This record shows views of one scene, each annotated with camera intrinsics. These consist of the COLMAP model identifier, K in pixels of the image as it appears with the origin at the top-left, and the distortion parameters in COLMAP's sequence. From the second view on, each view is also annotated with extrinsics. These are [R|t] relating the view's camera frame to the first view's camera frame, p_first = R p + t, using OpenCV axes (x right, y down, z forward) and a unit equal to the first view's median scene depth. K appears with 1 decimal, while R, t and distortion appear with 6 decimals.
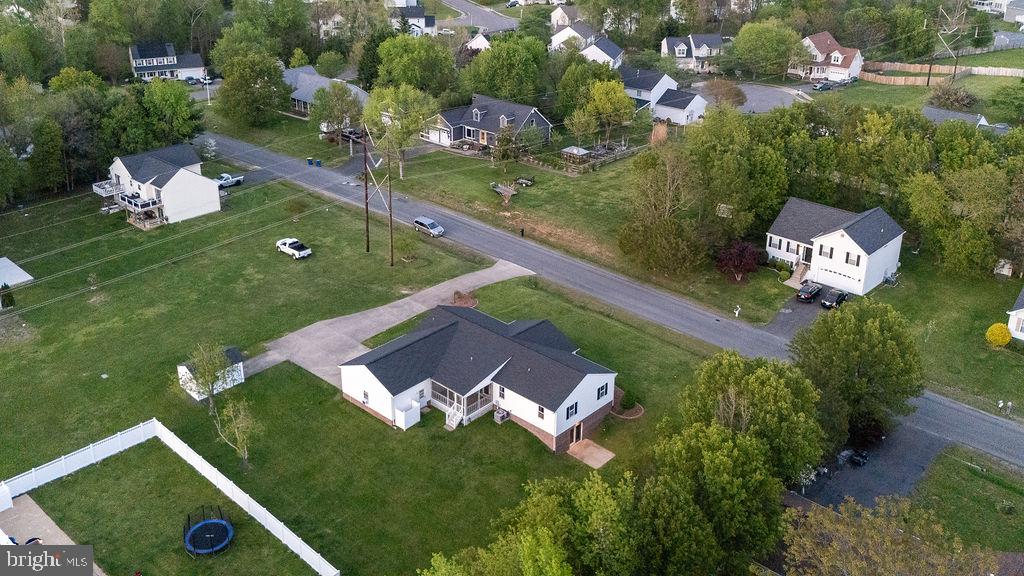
lens RADIAL K [[936.5, 0, 542.2], [0, 936.5, 223.9], [0, 0, 1]] dist [0.092270, -0.138359]
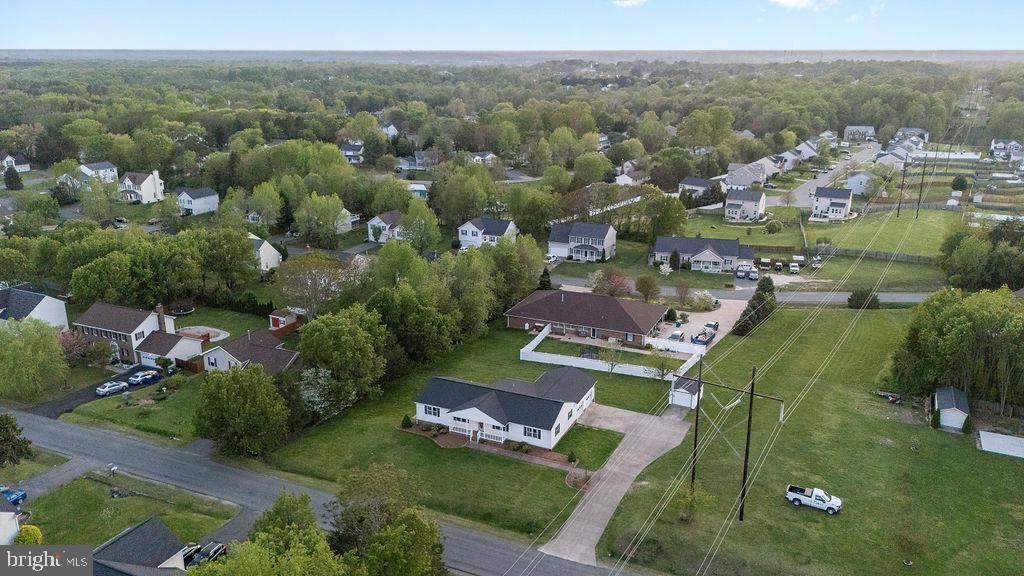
lens RADIAL K [[765.6, 0, 514.3], [0, 765.6, 288.7], [0, 0, 1]] dist [0.077723, -0.098665]
pose [[-0.957715, 0.062333, -0.280885, 0.182889], [-0.127209, 0.783914, 0.607698, -0.518976], [0.258070, 0.617732, -0.742837, 1.343101]]
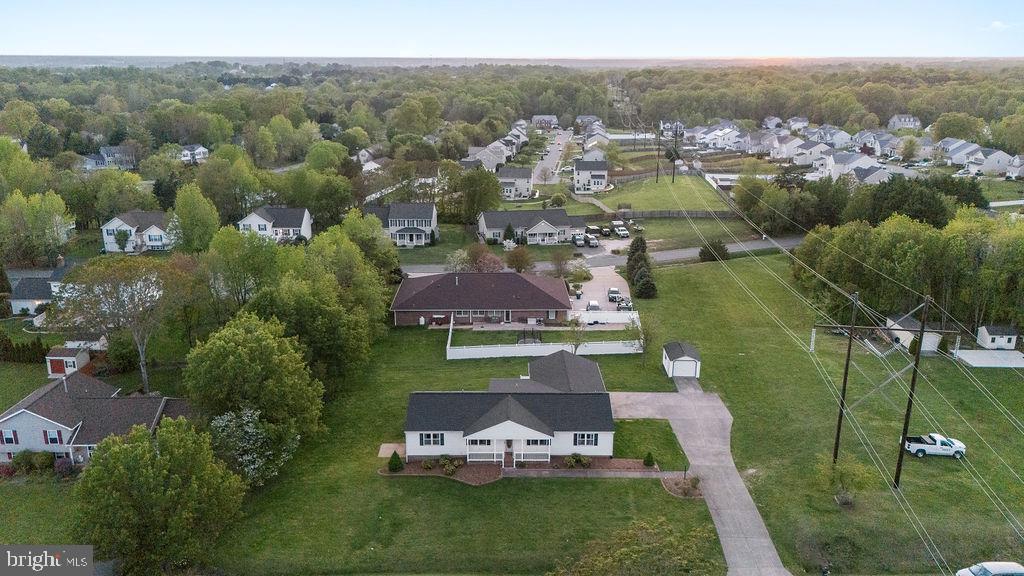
lens RADIAL K [[765.6, 0, 514.3], [0, 765.6, 288.7], [0, 0, 1]] dist [0.077723, -0.098665]
pose [[-0.744914, 0.166419, -0.646071, 0.363497], [-0.267388, 0.812739, 0.517647, -0.307801], [0.611234, 0.558354, -0.560923, 1.080856]]
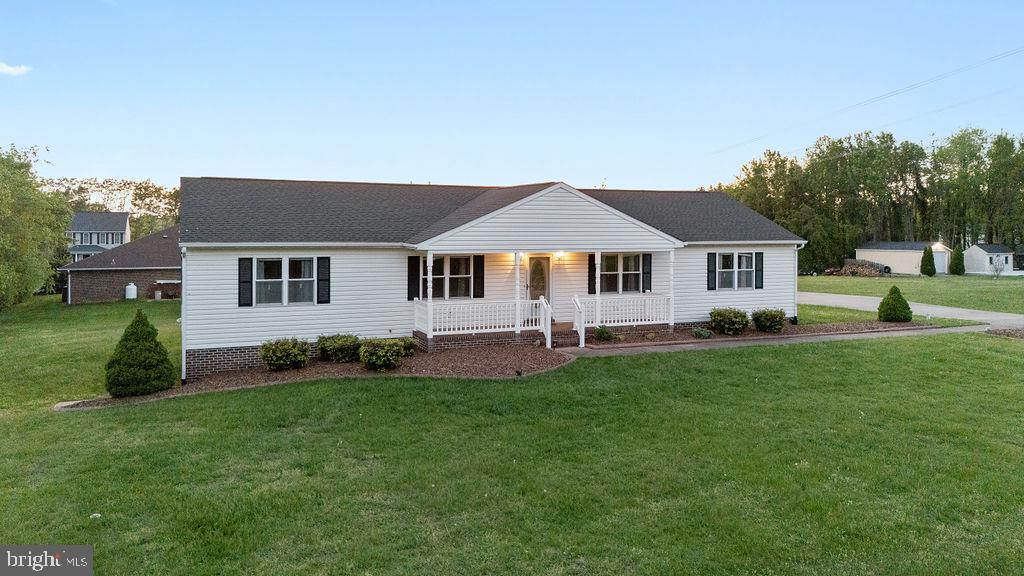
lens RADIAL K [[765.6, 0, 514.3], [0, 765.6, 288.7], [0, 0, 1]] dist [0.077723, -0.098665]
pose [[-0.428642, 0.049695, -0.902107, 0.168790], [-0.350463, 0.911158, 0.216718, 0.070074], [0.832732, 0.409049, -0.373144, 0.870850]]
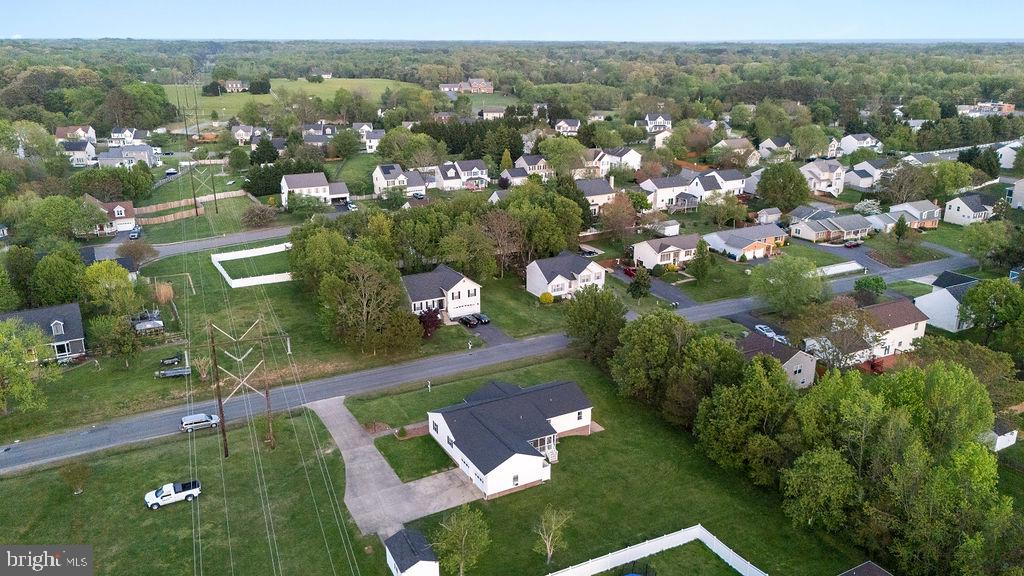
lens RADIAL K [[745.5, 0, 515.5], [0, 745.5, 285.9], [0, 0, 1]] dist [0.071995, -0.091023]
pose [[0.330115, -0.301416, 0.894524, -0.725676], [0.349770, 0.919250, 0.180668, -0.165450], [-0.876747, 0.253236, 0.408884, 0.397726]]
